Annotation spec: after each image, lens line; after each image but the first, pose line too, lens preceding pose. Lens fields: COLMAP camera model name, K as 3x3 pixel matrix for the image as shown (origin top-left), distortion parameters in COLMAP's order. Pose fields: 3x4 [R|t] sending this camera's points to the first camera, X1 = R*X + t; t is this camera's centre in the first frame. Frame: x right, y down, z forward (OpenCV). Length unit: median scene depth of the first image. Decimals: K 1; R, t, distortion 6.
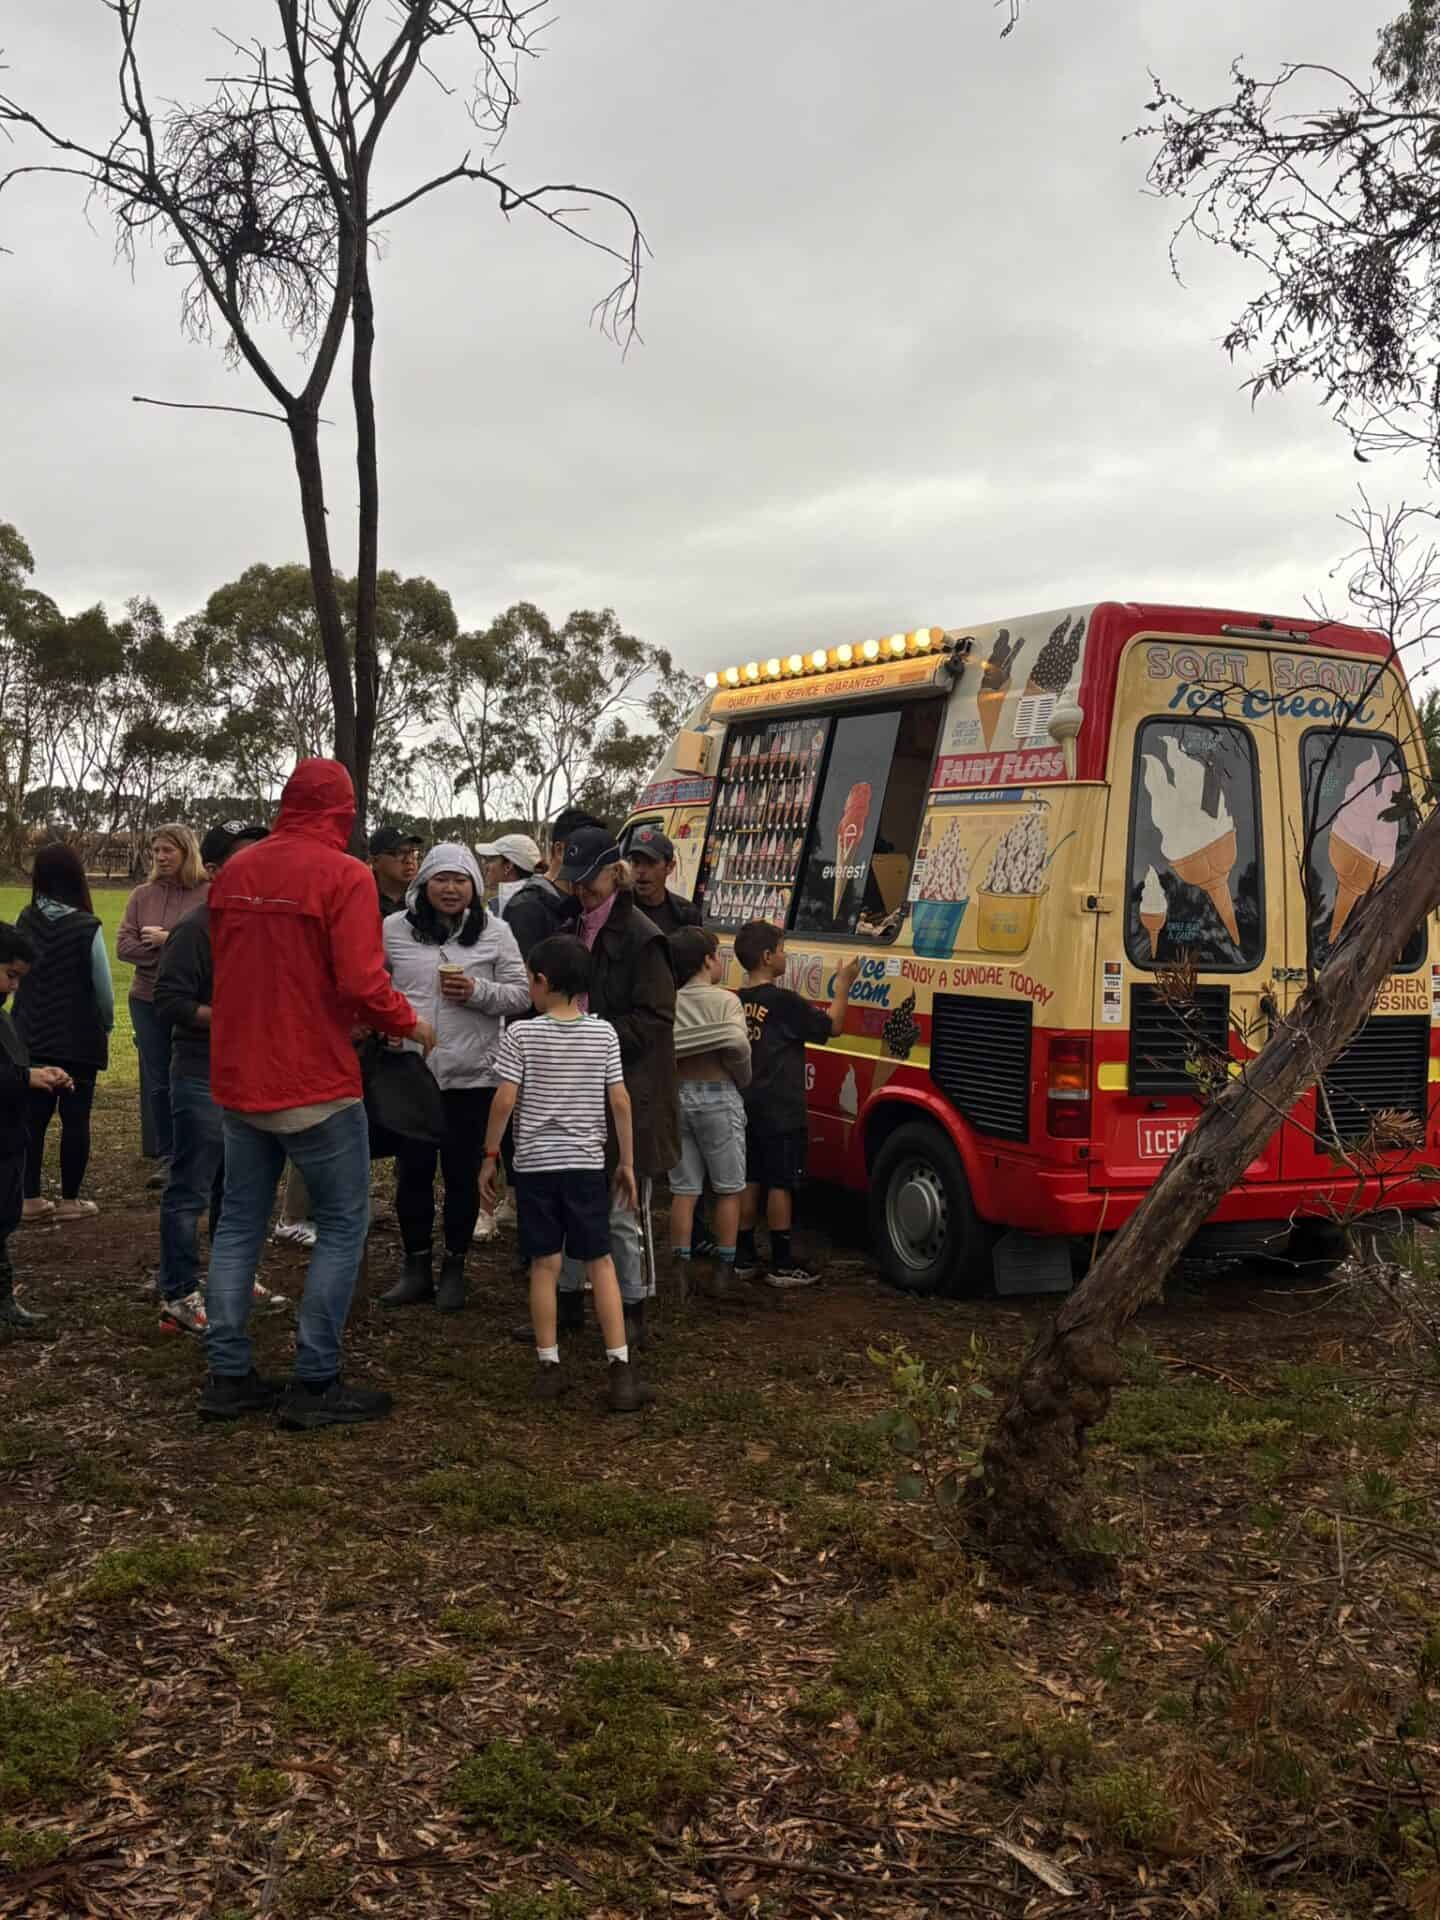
lens RADIAL K [[1910.4, 0, 714.6], [0, 1910.4, 971.0], [0, 0, 1]] dist [0.093513, 0.000000]
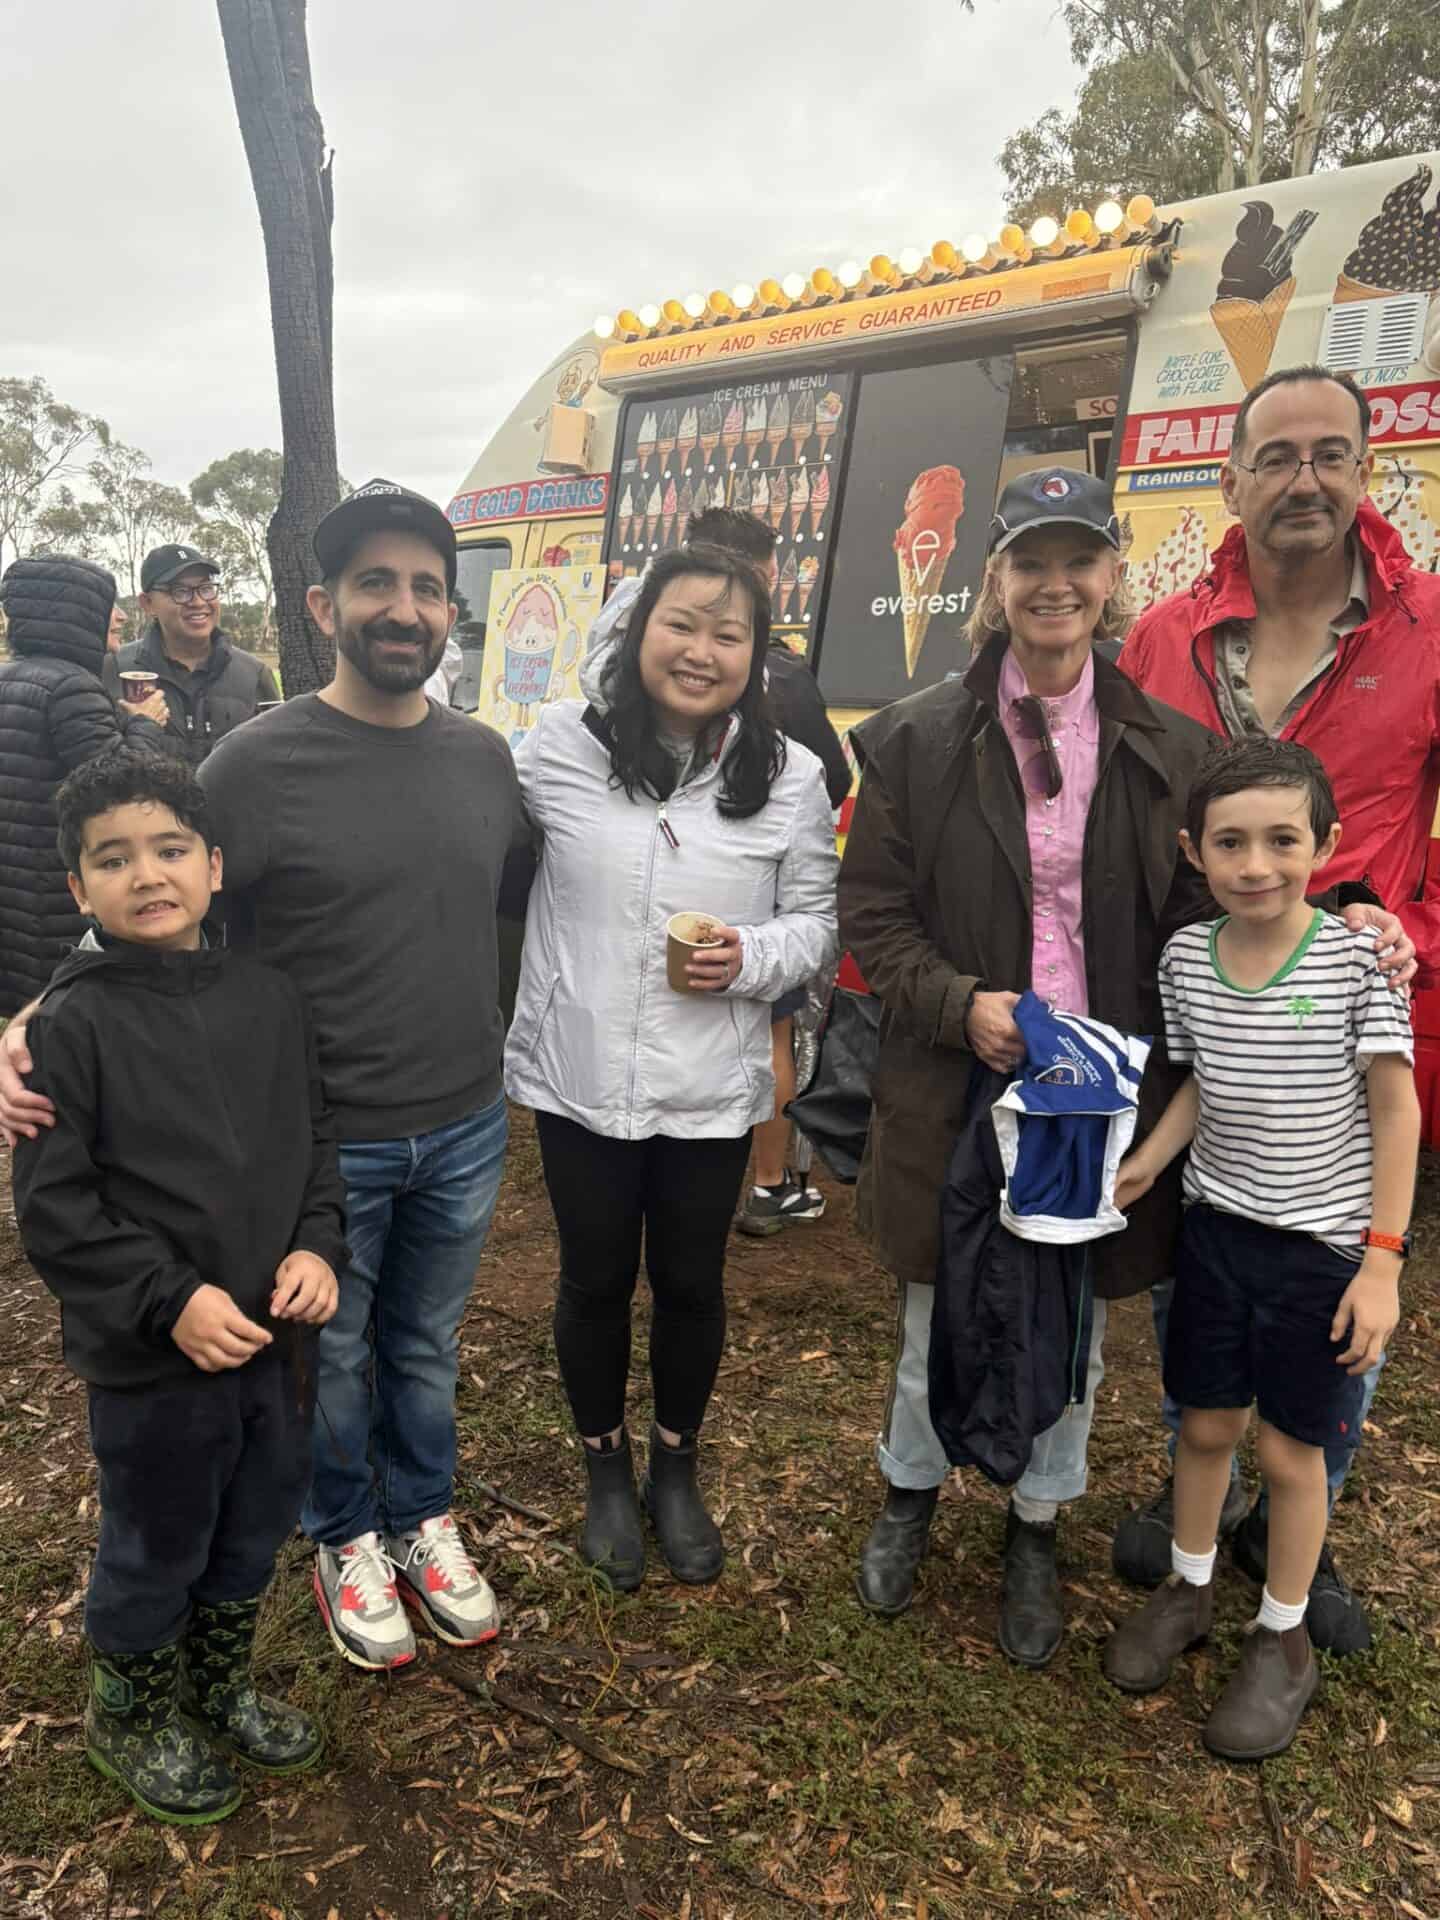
lens RADIAL K [[1554.1, 0, 722.3], [0, 1554.1, 967.7], [0, 0, 1]] dist [0.014234, 0.010309]
pose [[0.939874, -0.092774, 0.328678, -0.183720], [0.038370, 0.984988, 0.168305, -0.020155], [-0.339358, -0.145574, 0.929325, 0.482208]]
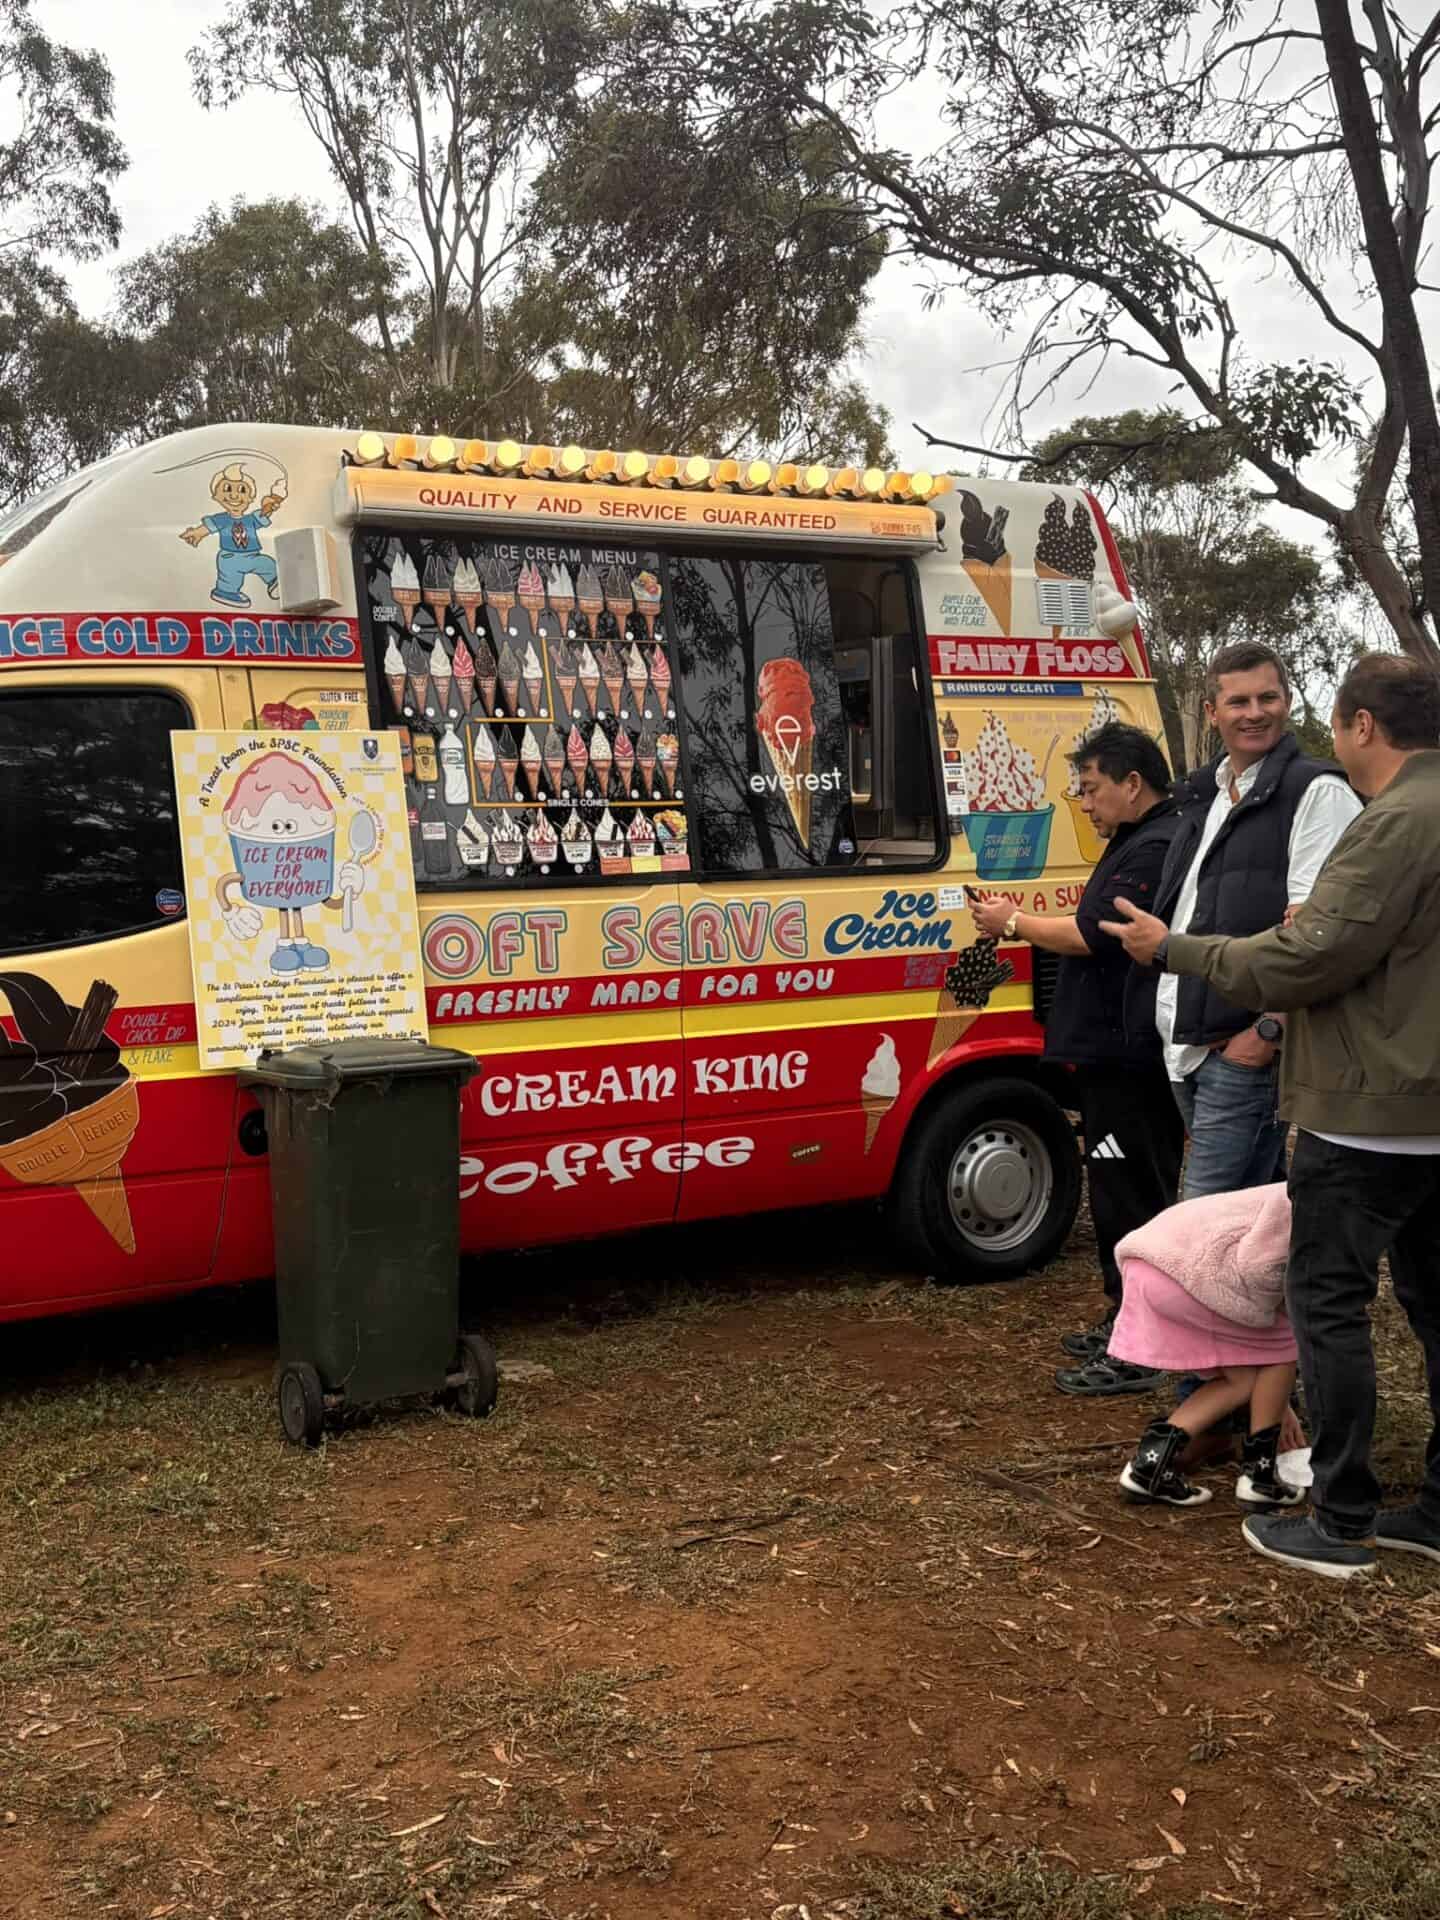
lens RADIAL K [[2170.0, 0, 715.4], [0, 2170.0, 953.3], [0, 0, 1]] dist [0.164127, 0.000000]
pose [[-0.082930, -0.108611, 0.990619, -0.732634], [0.053579, 0.992120, 0.113261, -0.079870], [-0.995114, 0.062469, -0.076457, 1.062055]]
